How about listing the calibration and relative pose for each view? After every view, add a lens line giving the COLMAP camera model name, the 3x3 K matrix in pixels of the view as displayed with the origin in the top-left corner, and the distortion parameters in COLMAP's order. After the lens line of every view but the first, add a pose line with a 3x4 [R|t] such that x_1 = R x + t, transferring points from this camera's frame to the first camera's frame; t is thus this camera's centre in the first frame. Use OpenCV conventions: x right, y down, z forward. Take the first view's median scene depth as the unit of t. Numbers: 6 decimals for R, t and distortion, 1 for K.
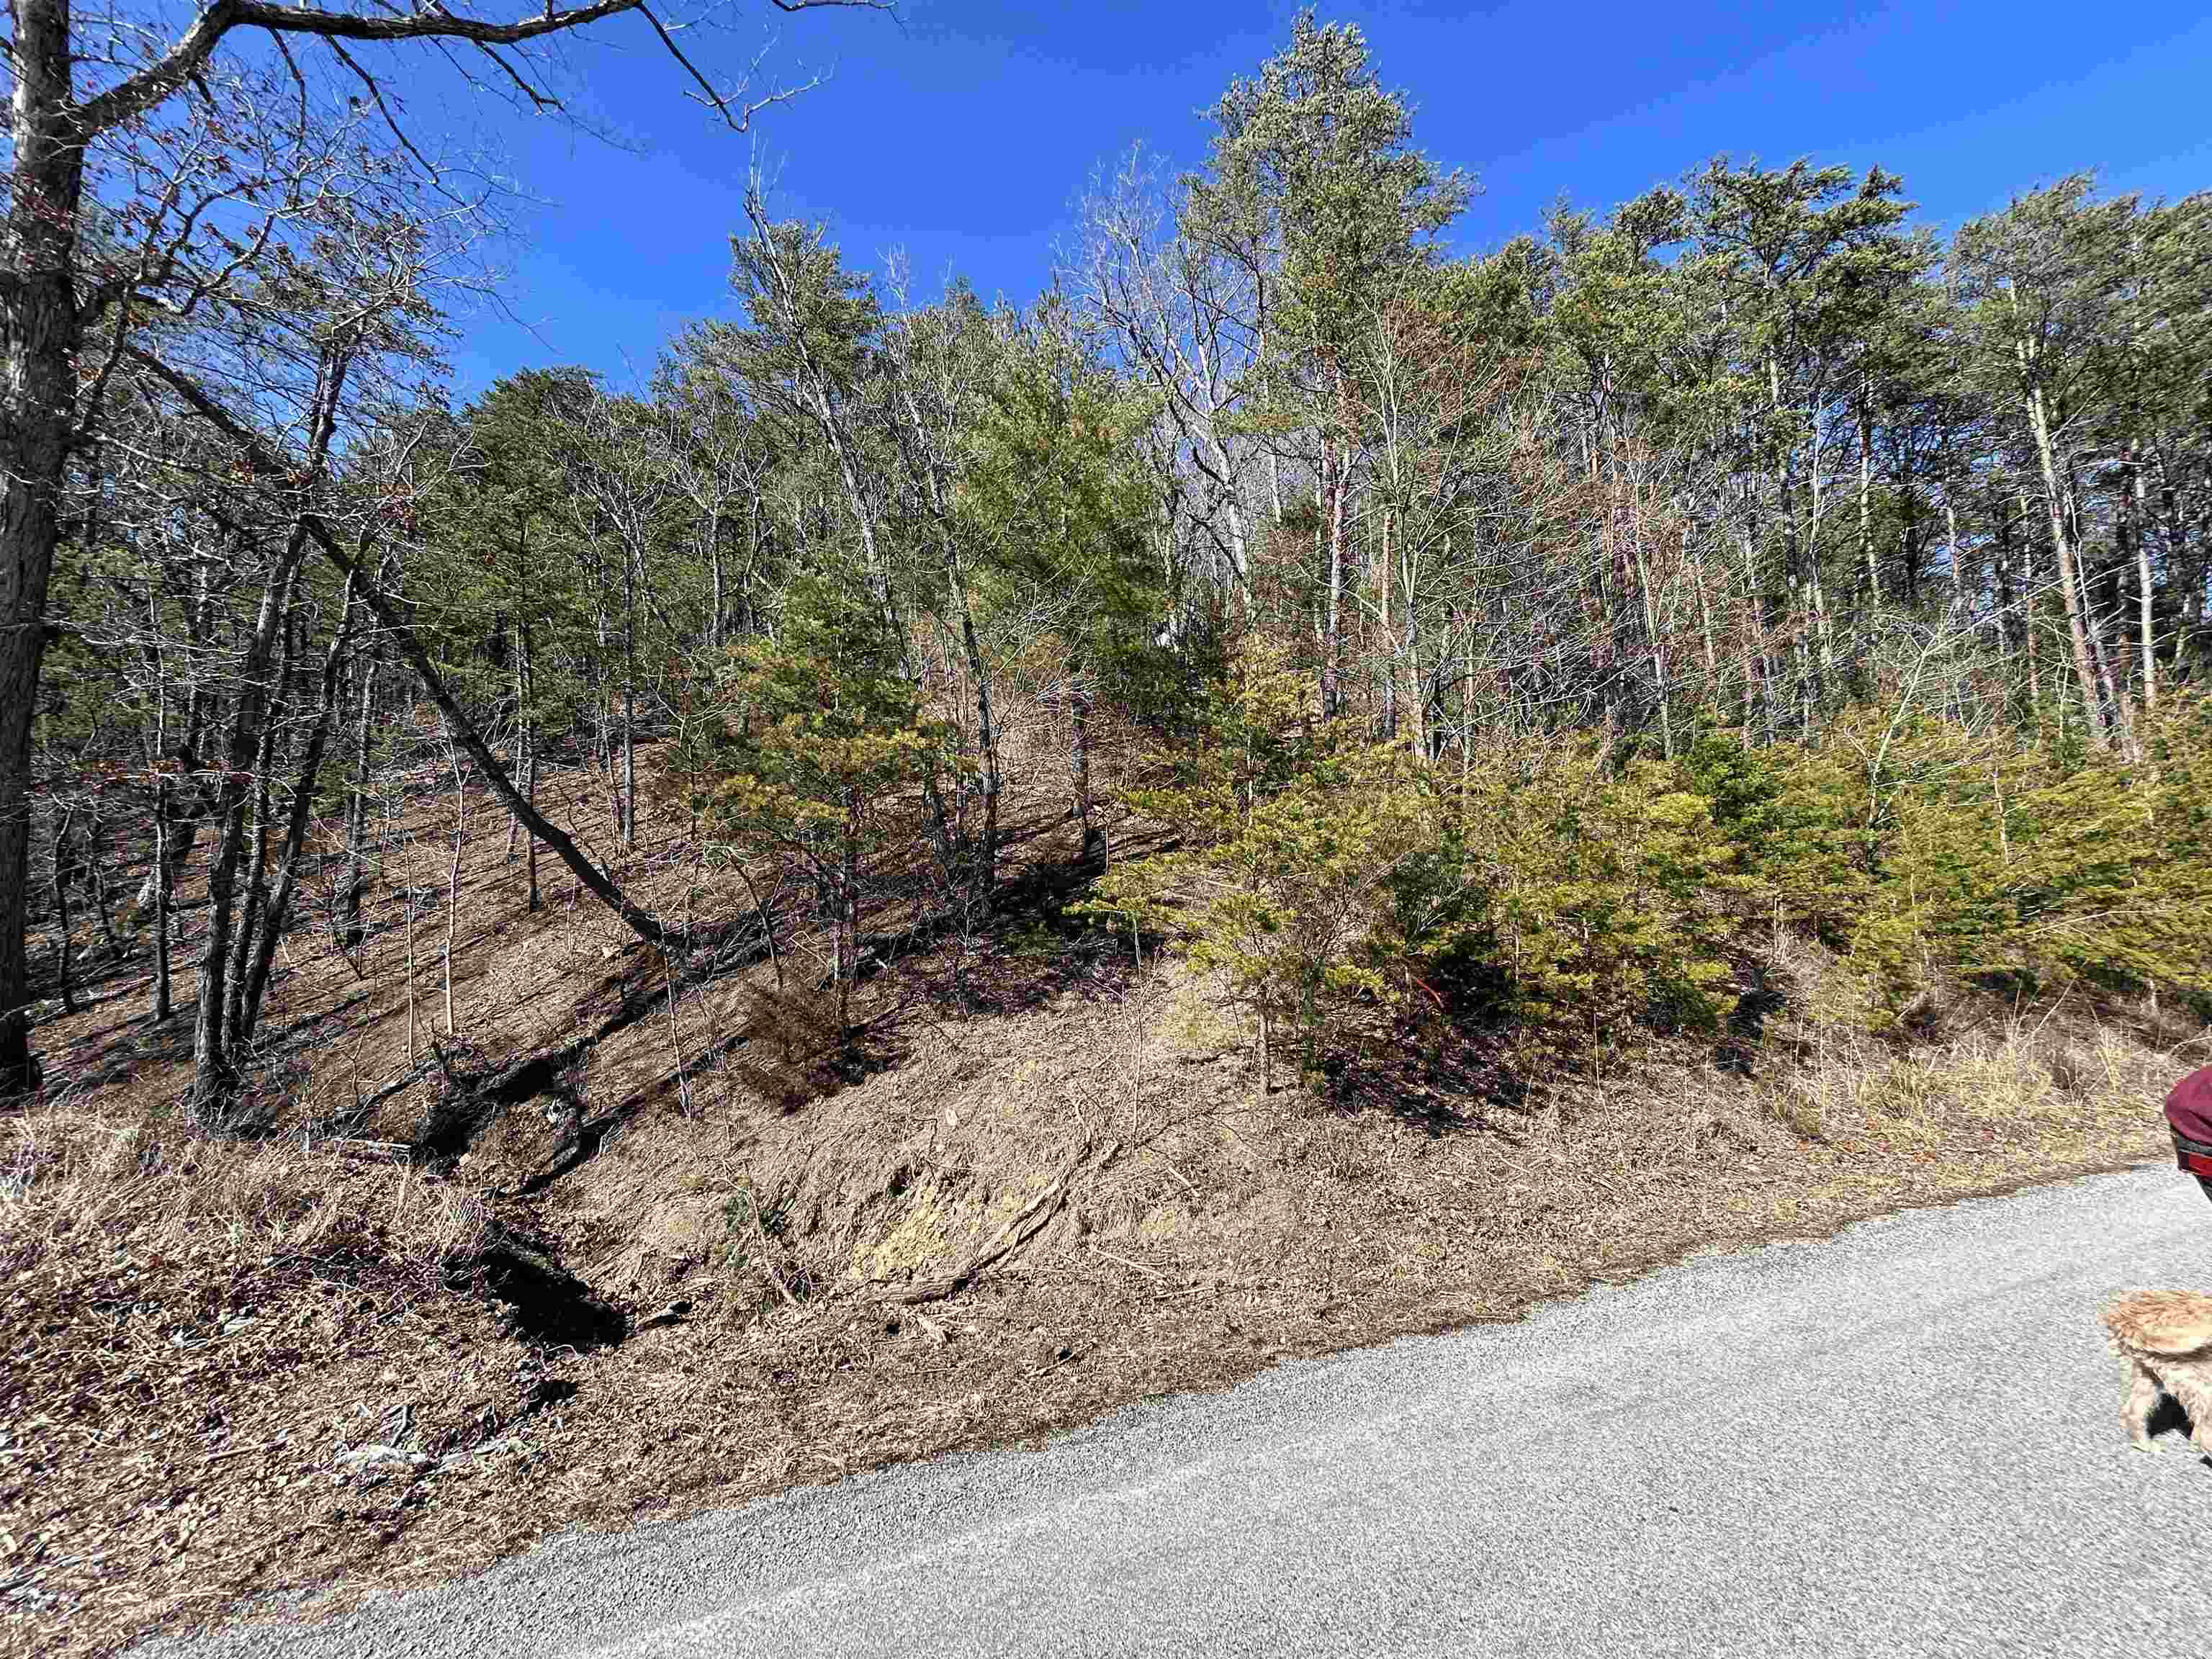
lens RADIAL K [[888.5, 0, 1098.6], [0, 888.5, 823.1], [0, 0, 1]] dist [0.003777, -0.001518]
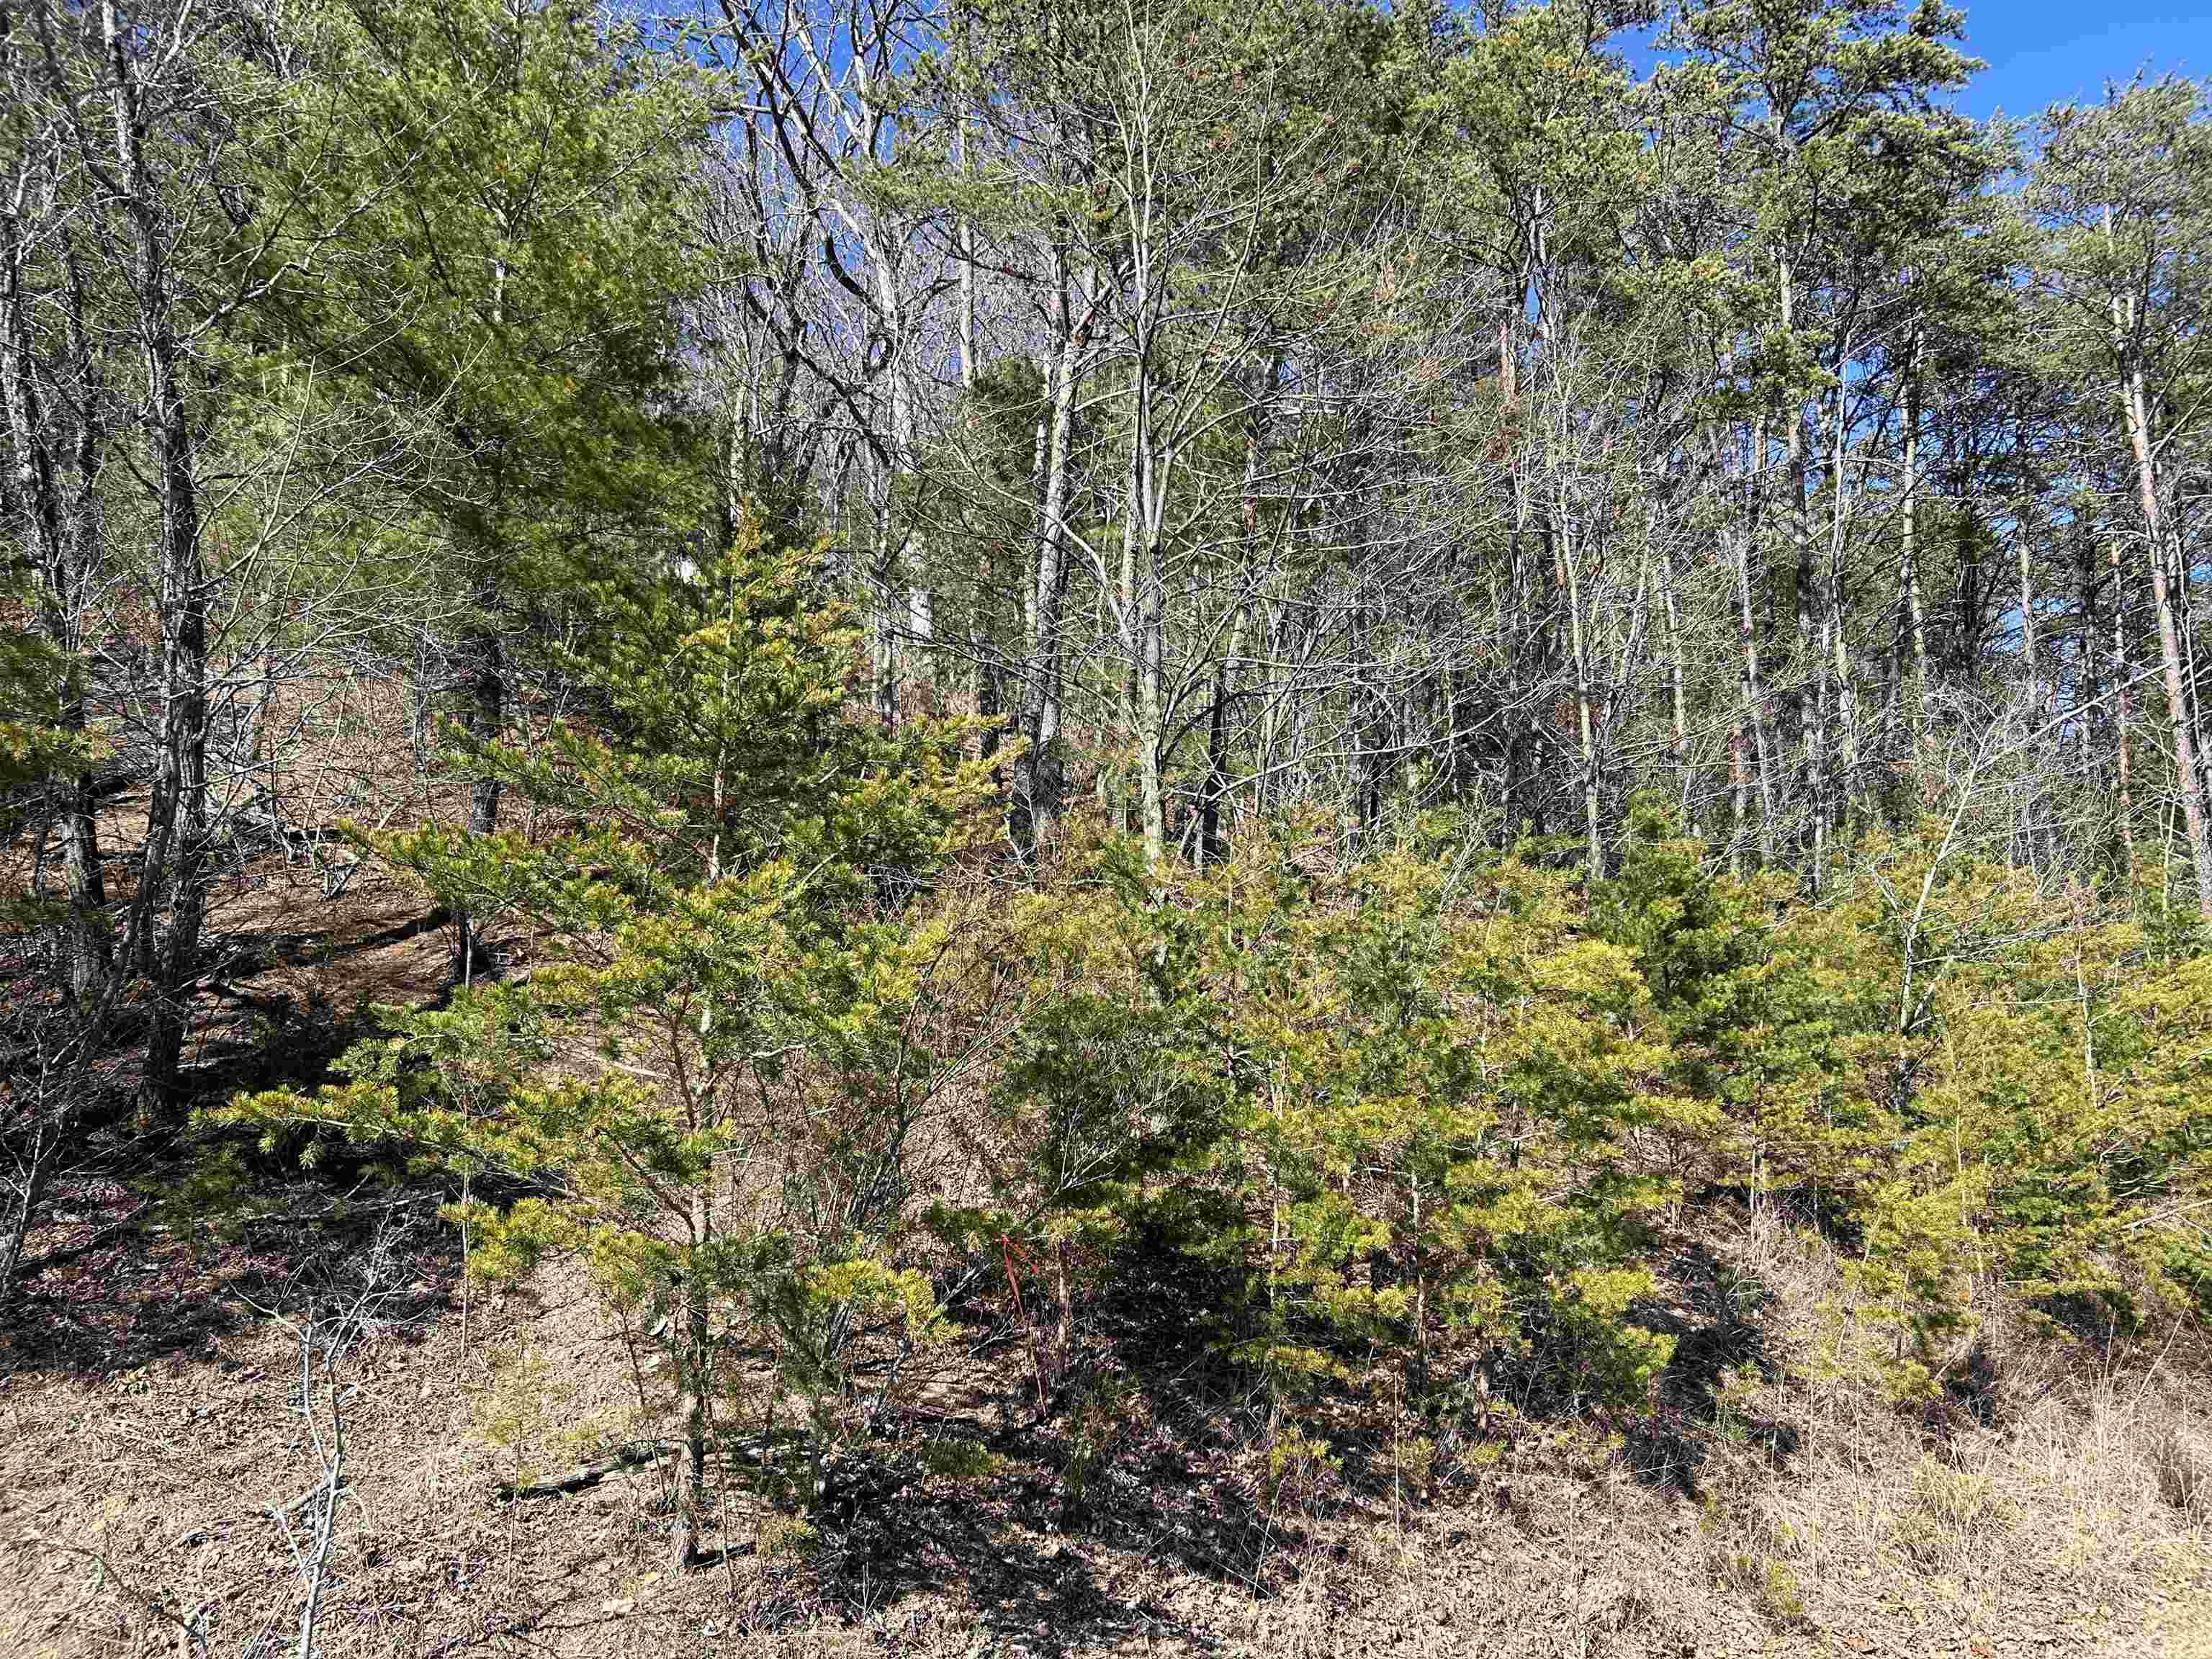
lens RADIAL K [[1668.1, 0, 1104.3], [0, 1668.1, 820.1], [0, 0, 1]] dist [0.061797, -0.060946]
pose [[0.961835, 0.086439, 0.259618, 0.097425], [-0.062495, 0.993111, -0.099119, 0.011293], [-0.266398, 0.079111, 0.960611, 0.099419]]
